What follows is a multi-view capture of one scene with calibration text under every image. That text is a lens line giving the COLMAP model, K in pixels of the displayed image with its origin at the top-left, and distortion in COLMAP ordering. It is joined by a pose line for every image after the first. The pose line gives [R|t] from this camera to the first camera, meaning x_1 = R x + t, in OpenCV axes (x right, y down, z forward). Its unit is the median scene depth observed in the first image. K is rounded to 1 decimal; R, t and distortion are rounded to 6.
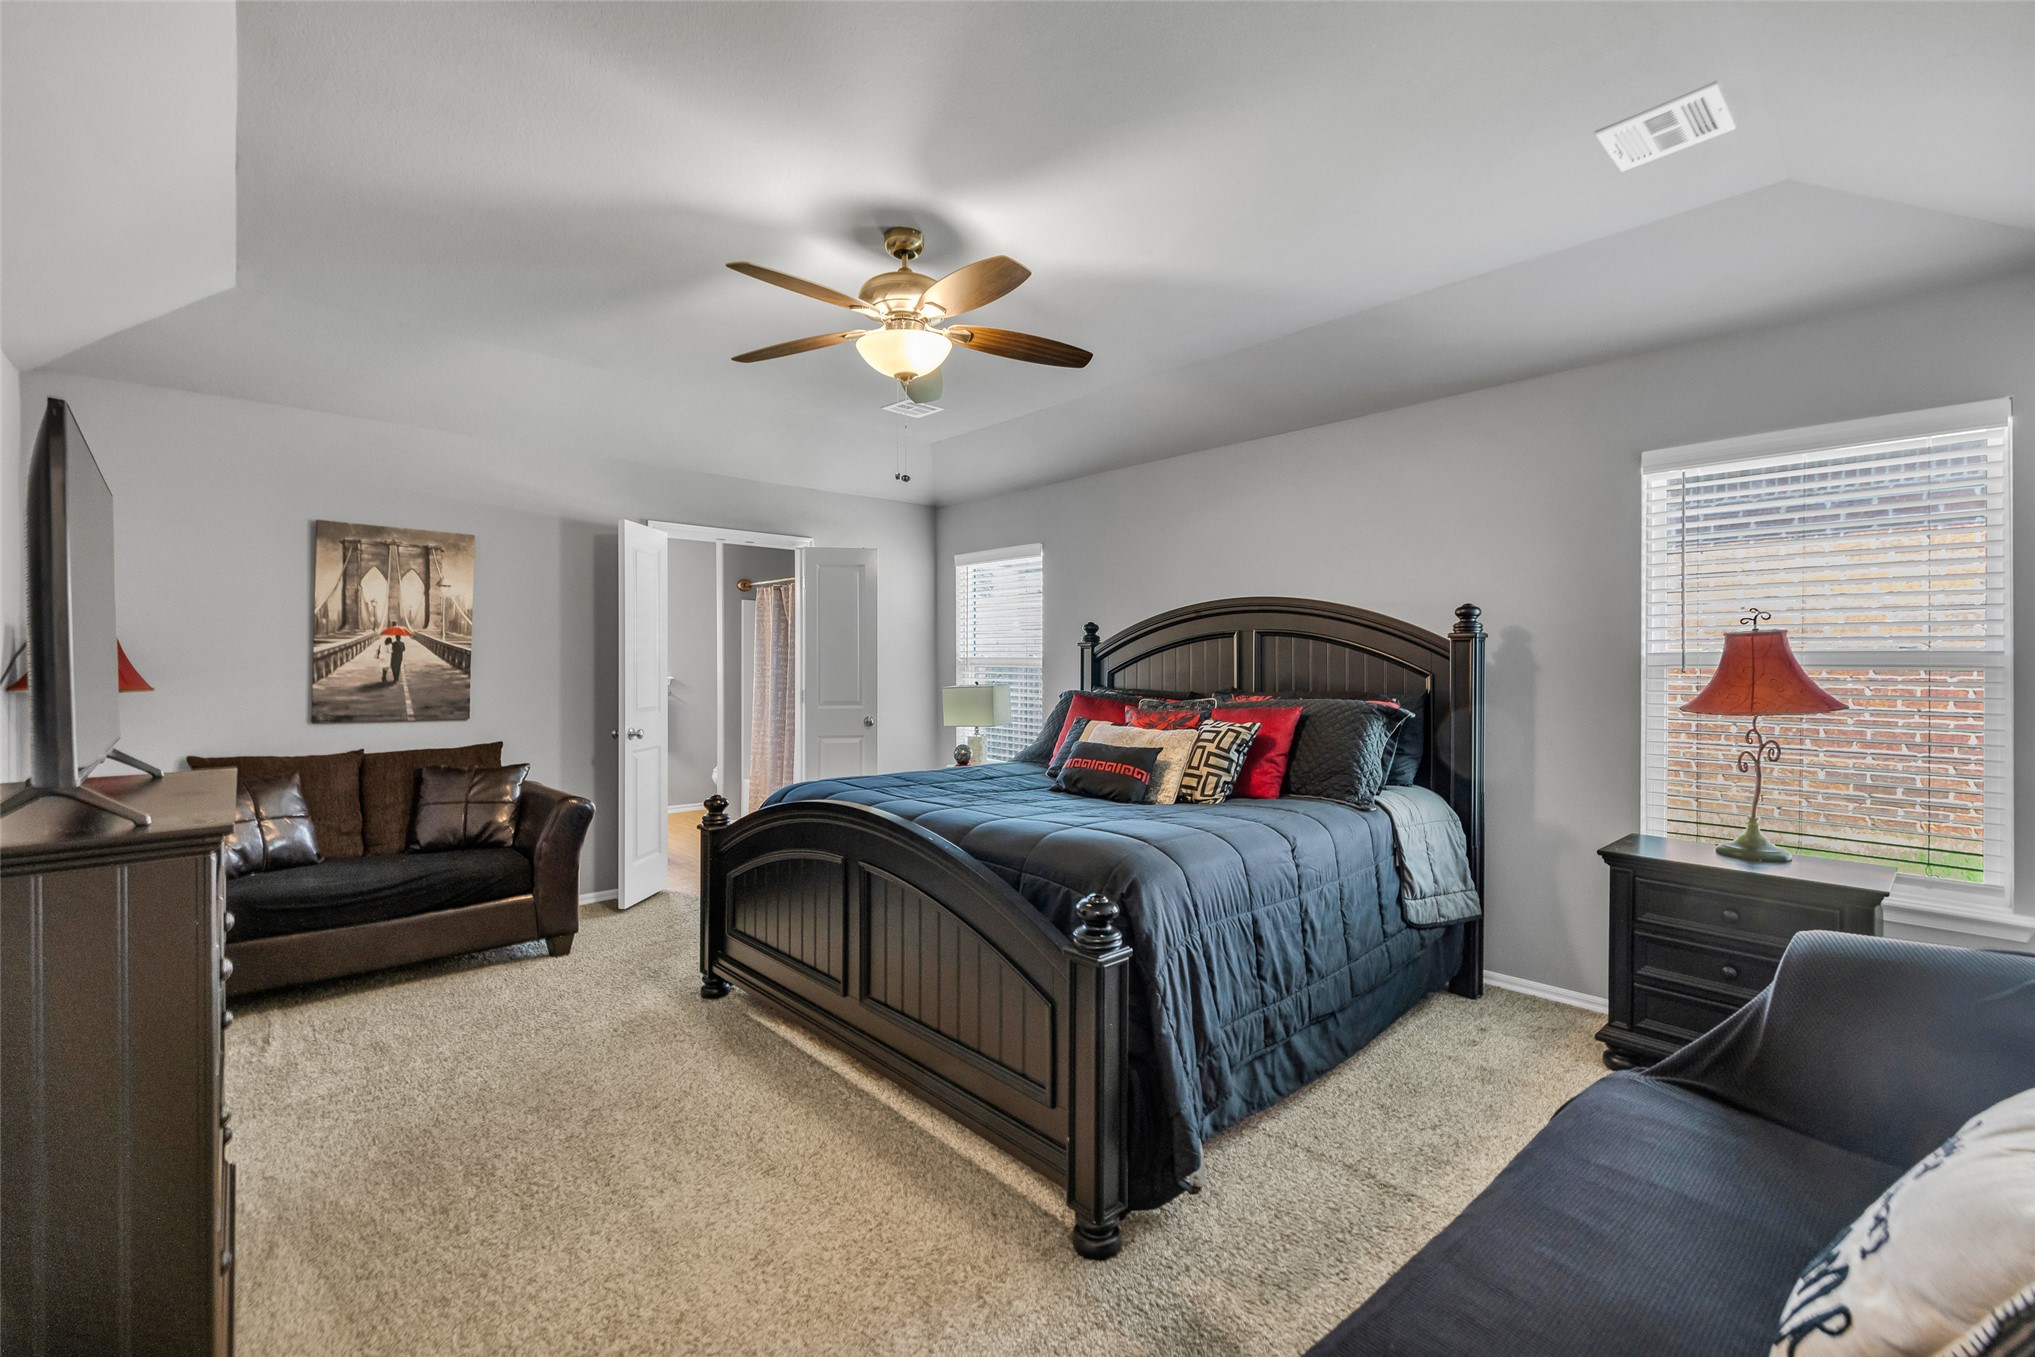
lens RADIAL K [[910.3, 0, 1015.6], [0, 910.3, 666.2], [0, 0, 1]] dist [0.013744, 0.000030]
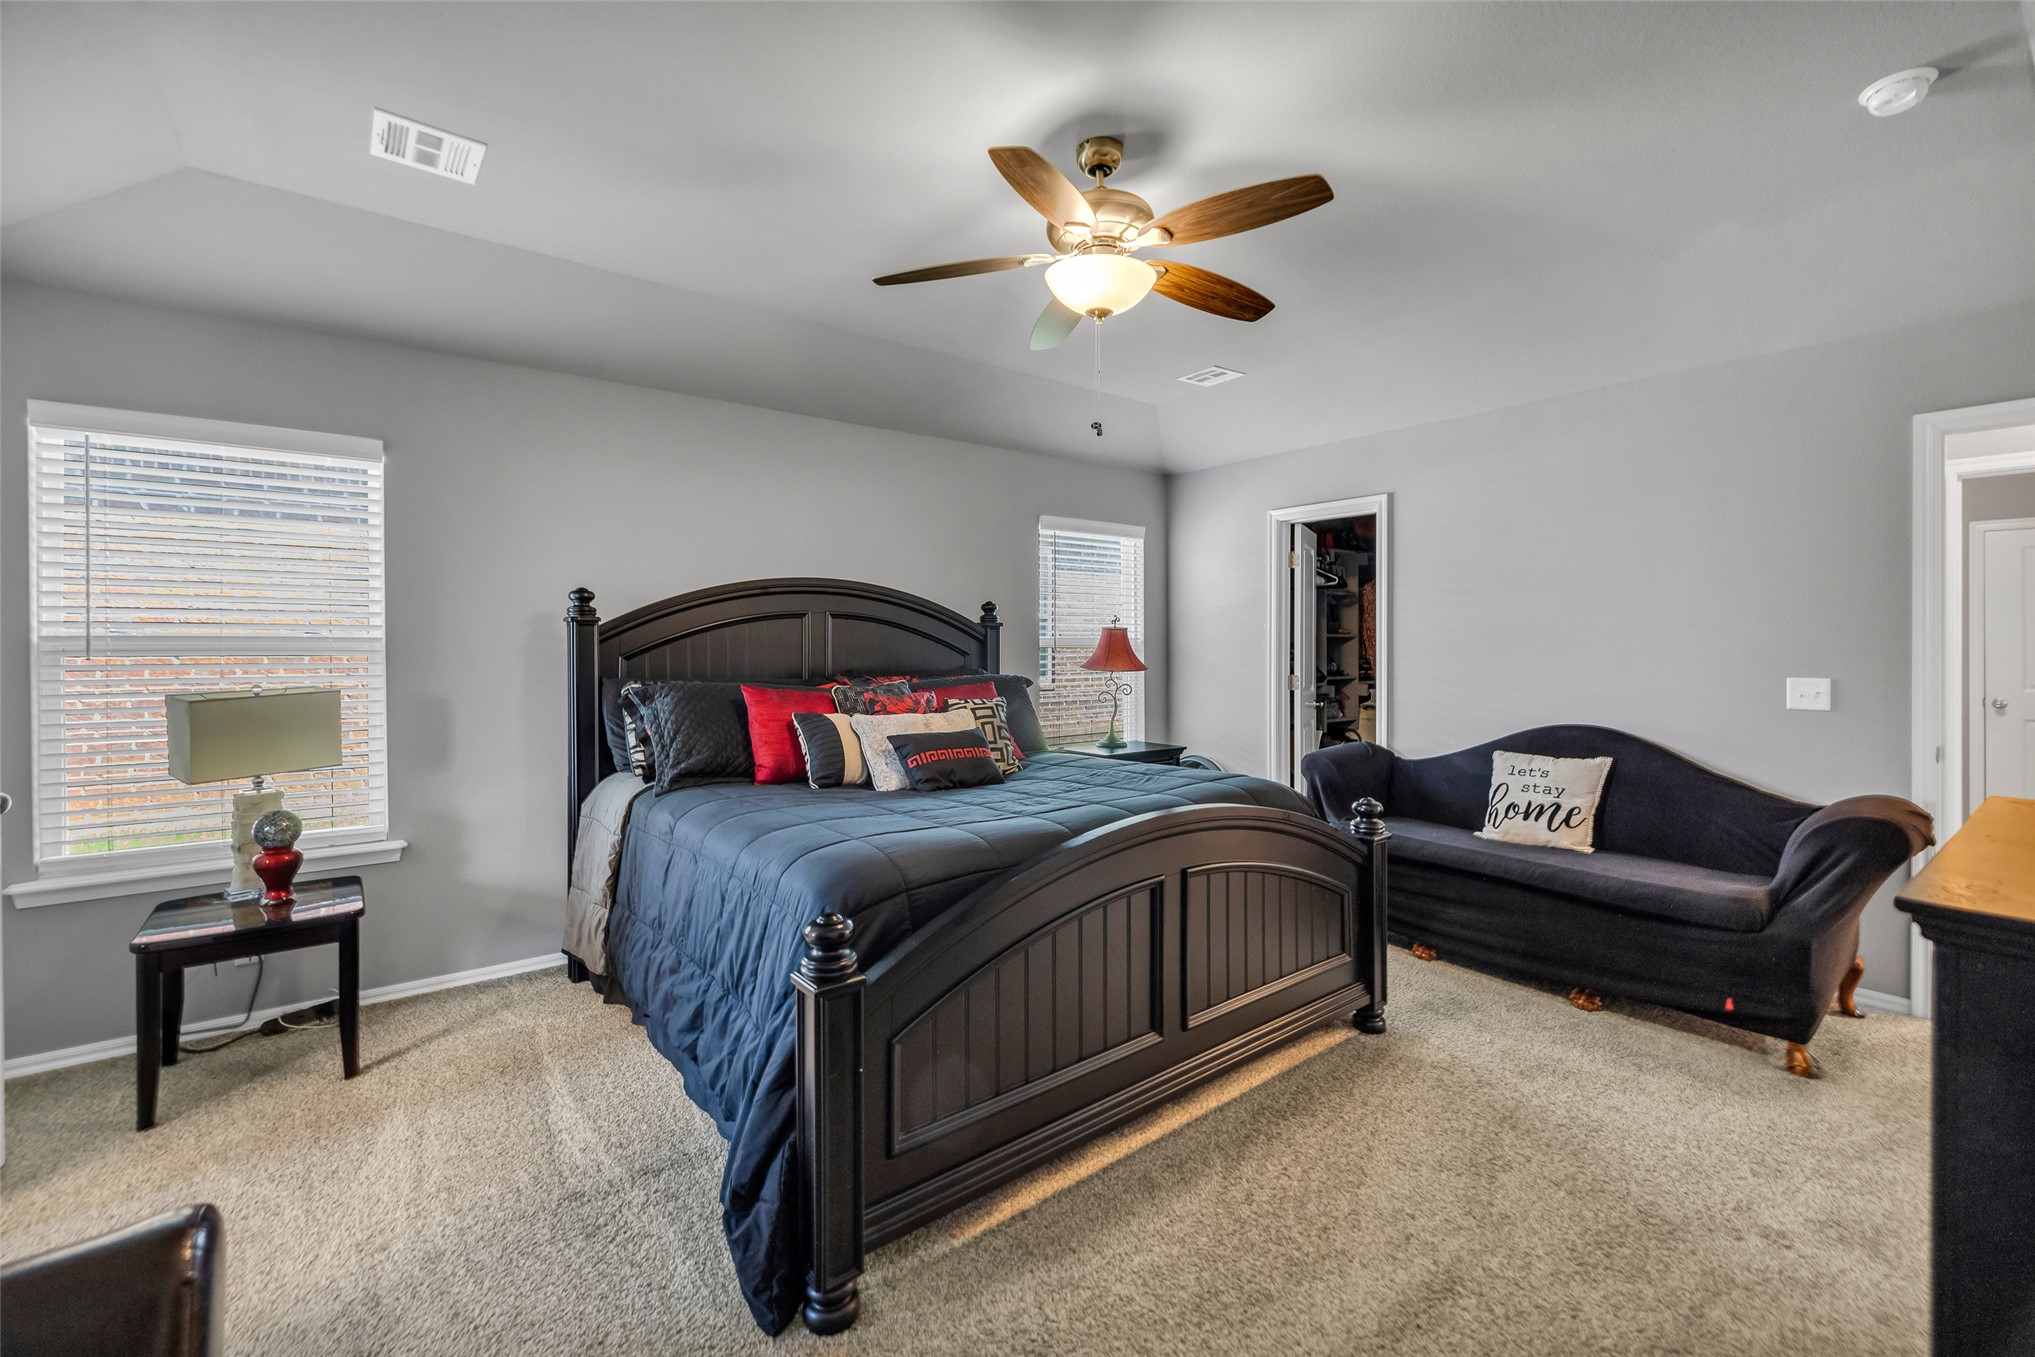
lens RADIAL K [[856.9, 0, 1003.5], [0, 856.9, 647.6], [0, 0, 1]] dist [-0.003662, 0.000930]
pose [[0.062915, -0.006218, 0.997999, -0.561288], [0.009914, 0.999935, 0.005605, -0.004251], [-0.997970, 0.009542, 0.062973, 0.623259]]
